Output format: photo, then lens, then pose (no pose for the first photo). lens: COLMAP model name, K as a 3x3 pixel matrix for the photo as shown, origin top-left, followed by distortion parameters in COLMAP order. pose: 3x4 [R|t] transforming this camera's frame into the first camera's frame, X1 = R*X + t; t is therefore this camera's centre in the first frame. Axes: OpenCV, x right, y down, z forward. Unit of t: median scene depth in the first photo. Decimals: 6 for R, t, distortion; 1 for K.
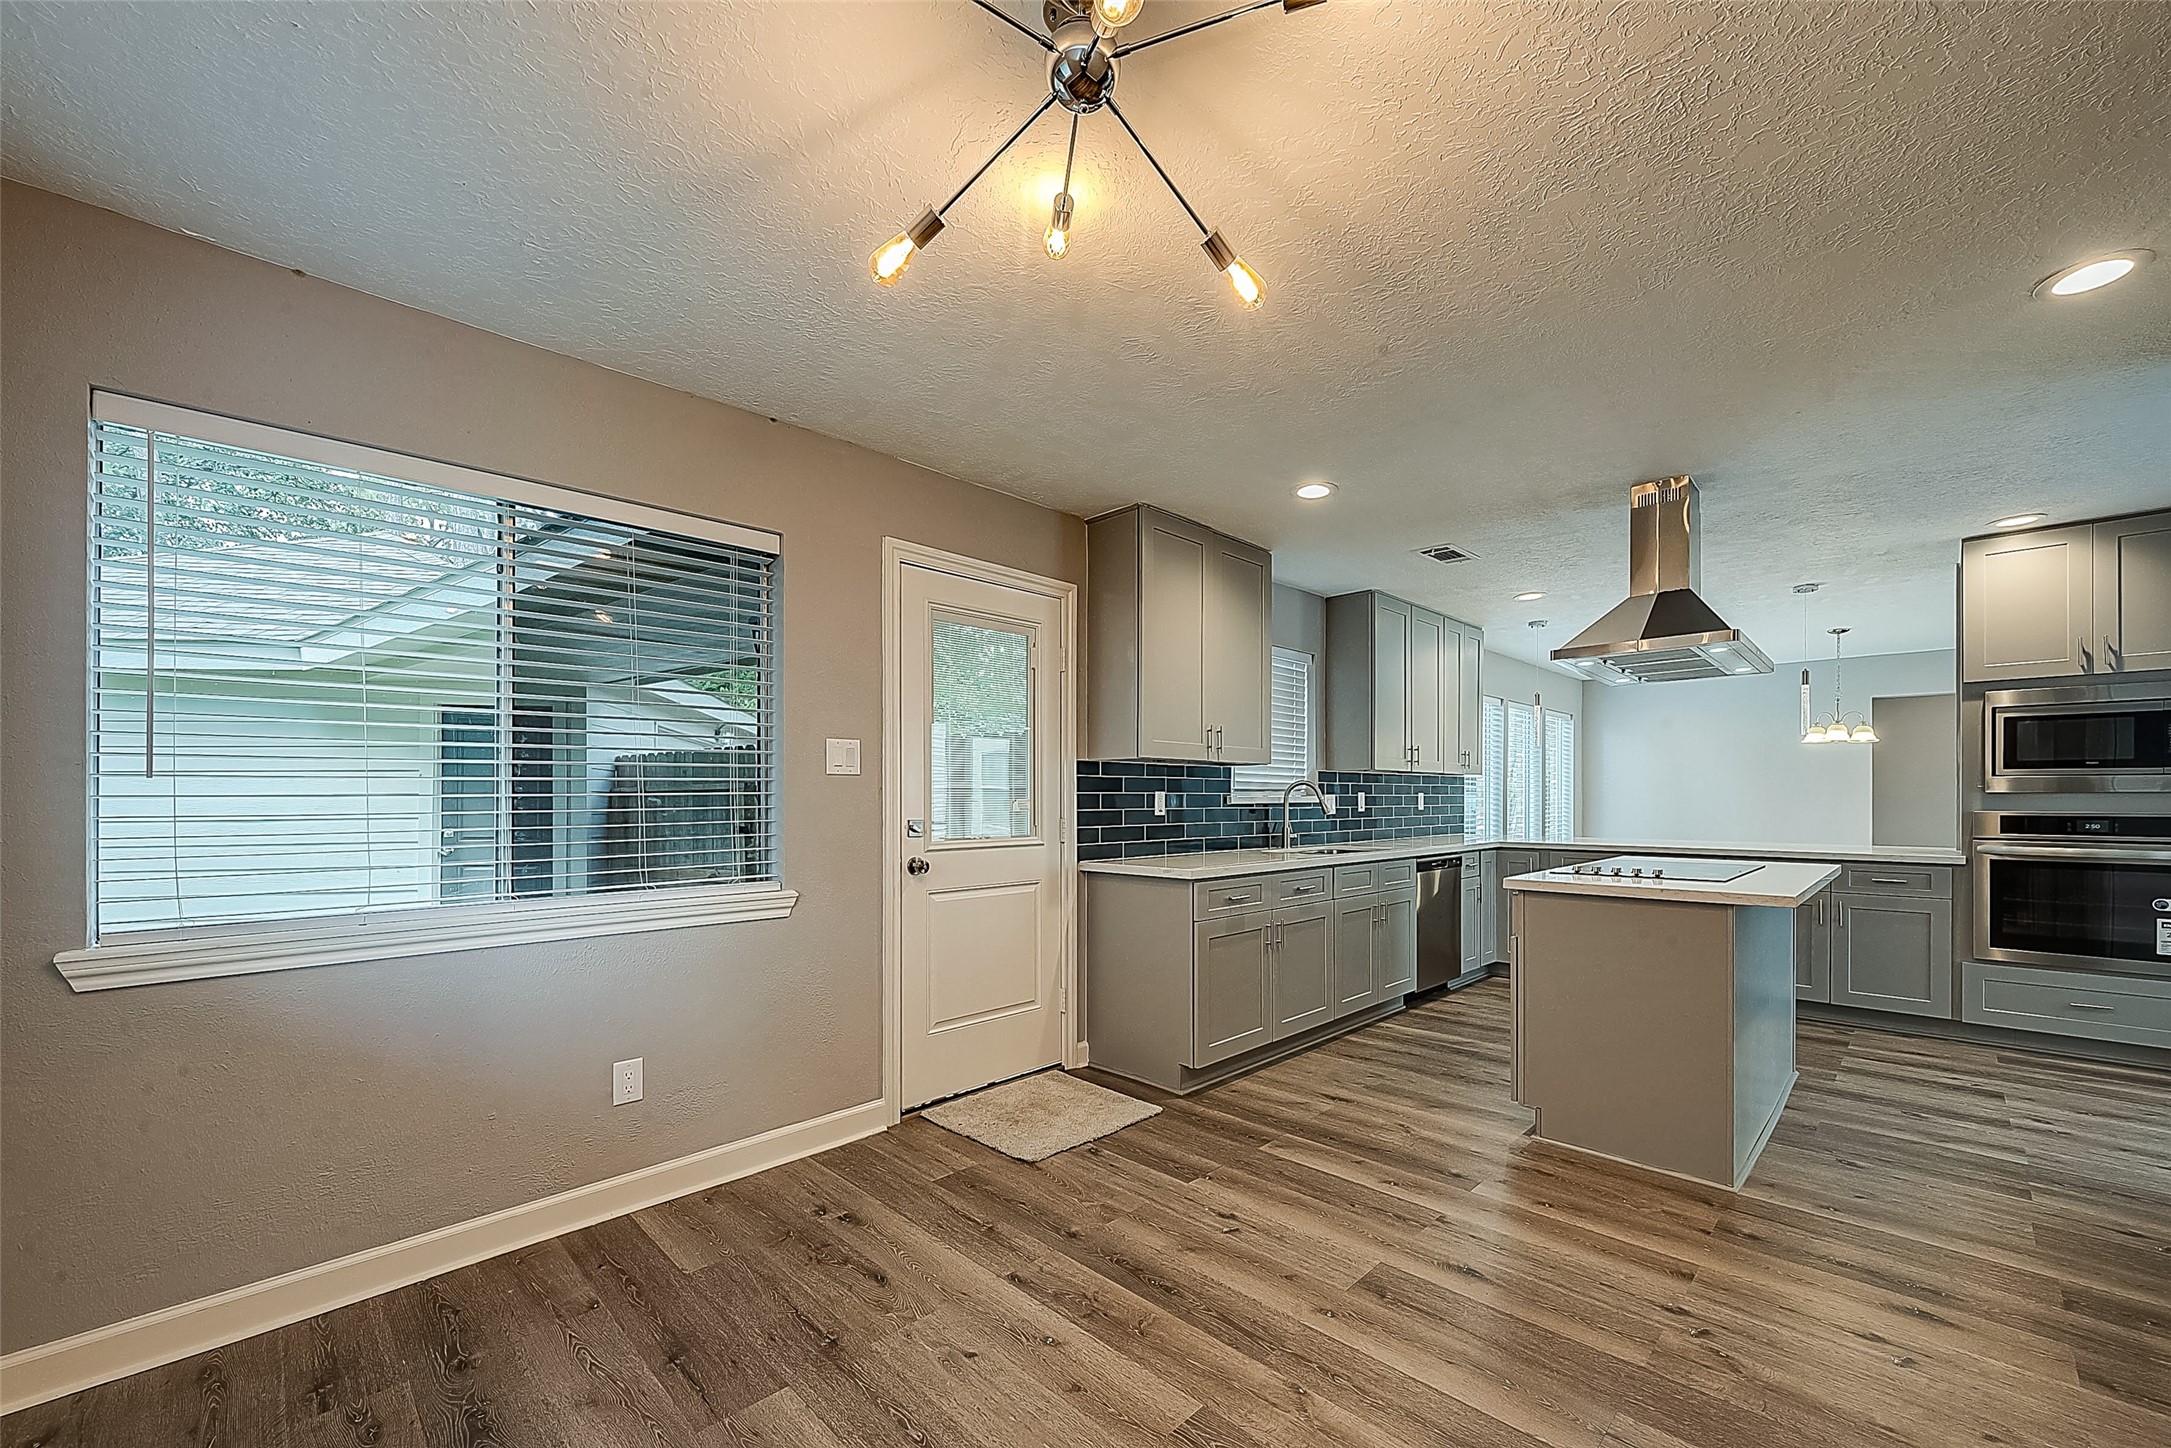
lens RADIAL K [[859.8, 0, 1102.5], [0, 859.8, 800.6], [0, 0, 1]] dist [0.006311, -0.000212]
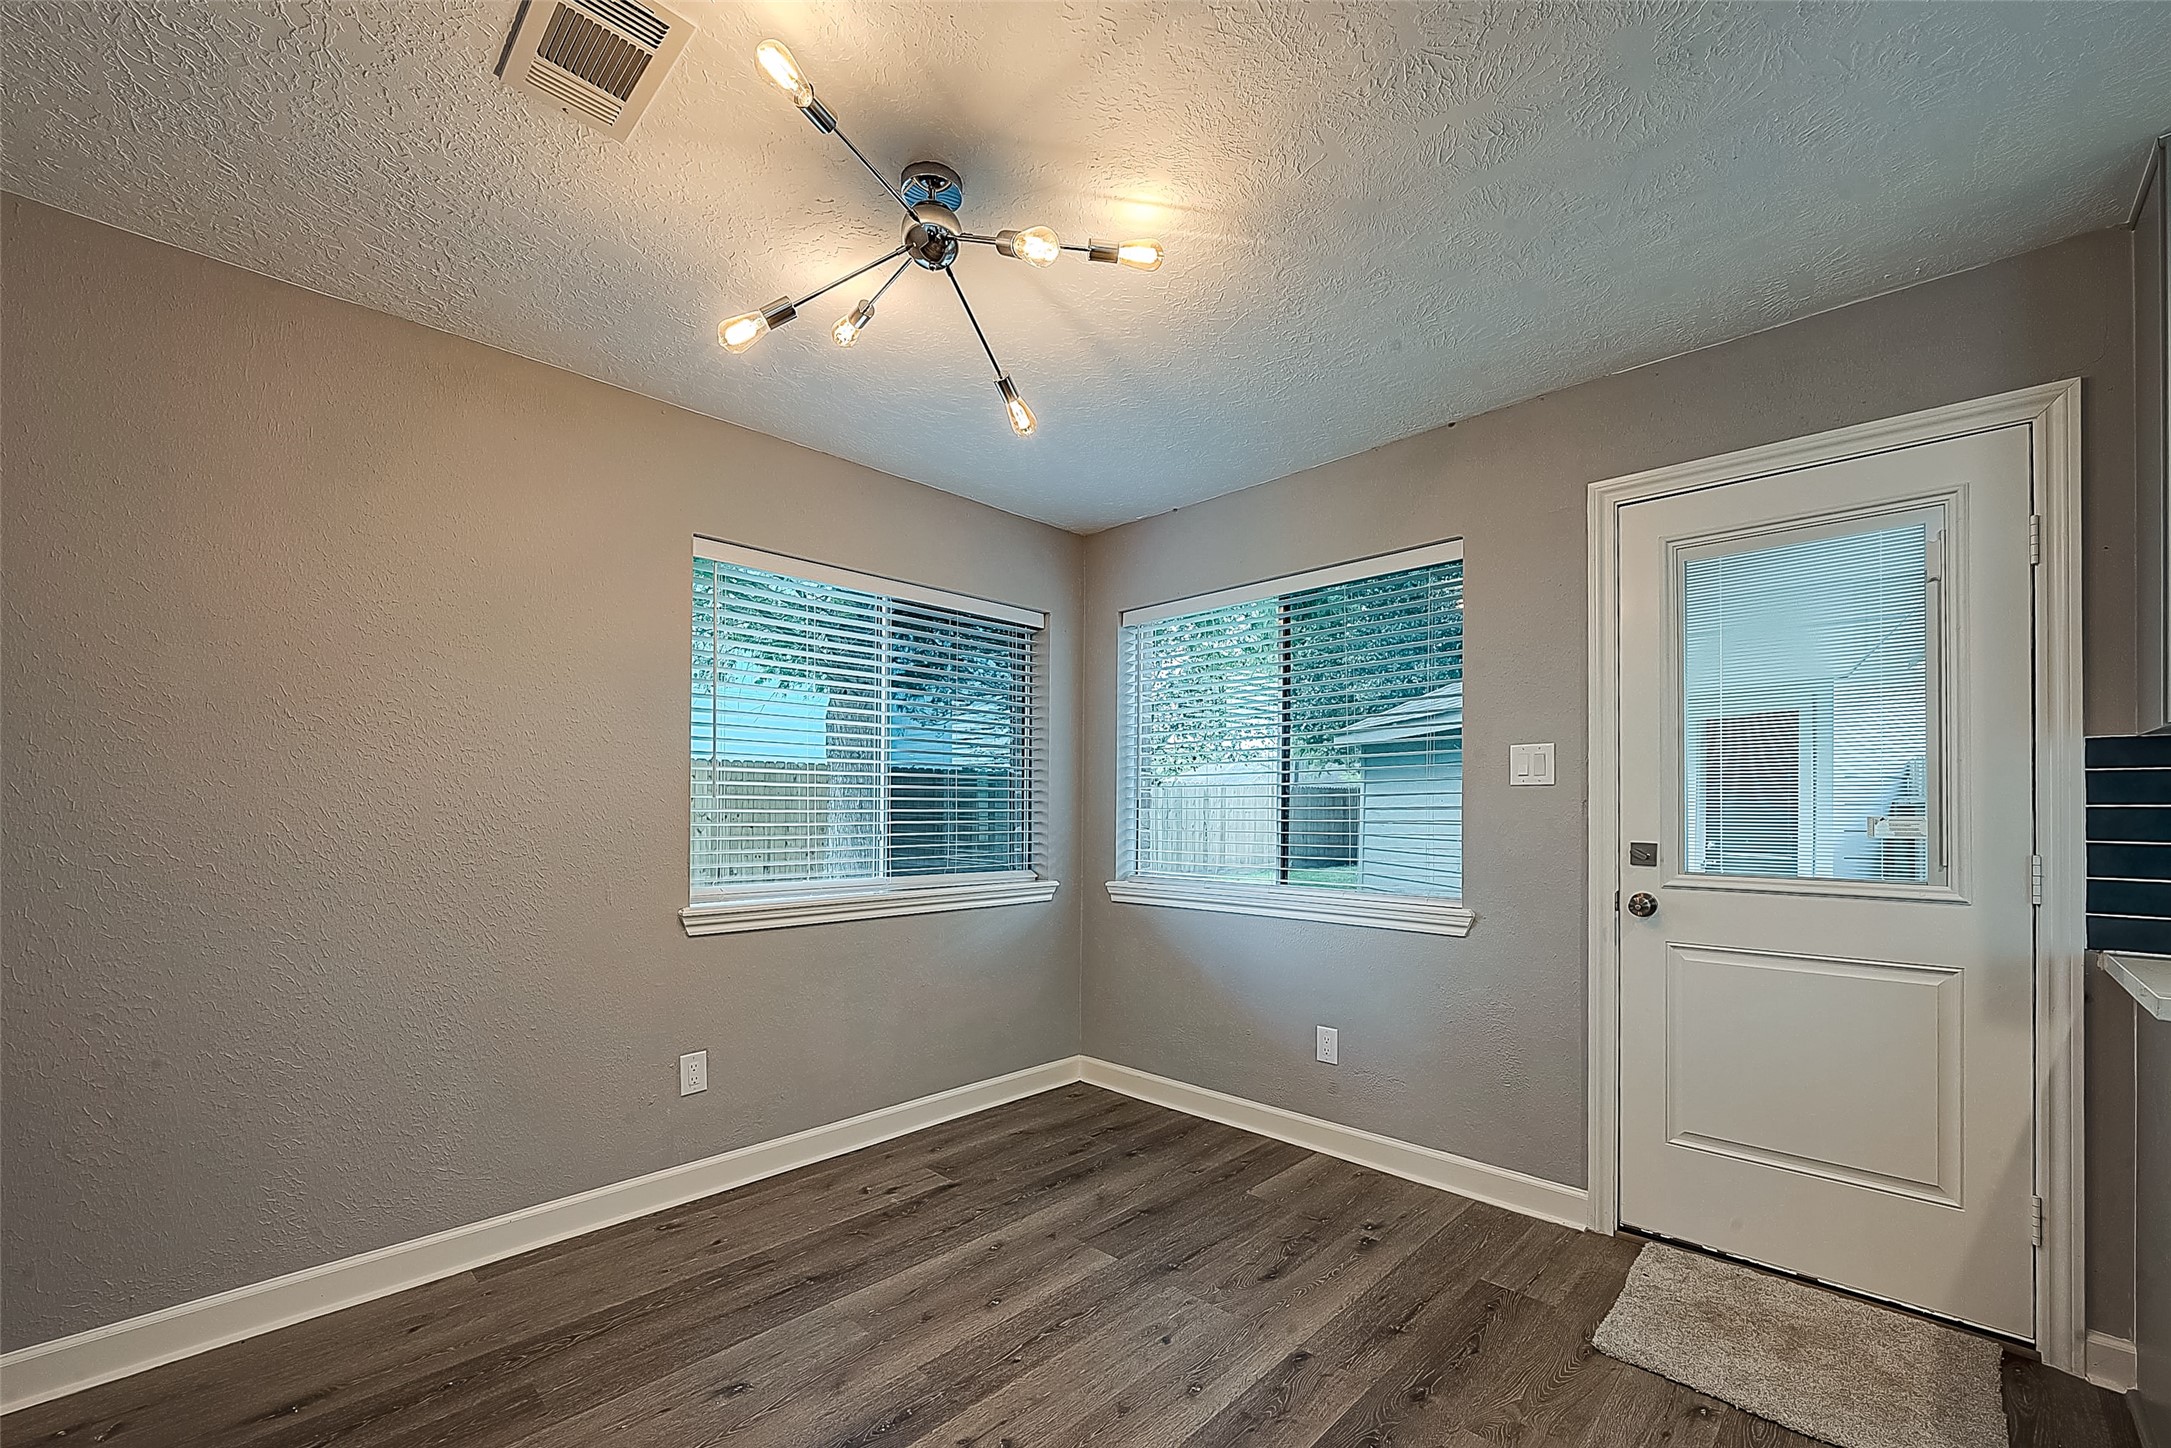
lens RADIAL K [[866.5, 0, 1091.0], [0, 866.5, 802.9], [0, 0, 1]] dist [-0.001529, -0.000212]
pose [[0.013685, -0.006320, -0.999886, 0.534610], [-0.009382, 0.999935, -0.006448, -0.002721], [0.999862, 0.009469, 0.013625, 0.523984]]
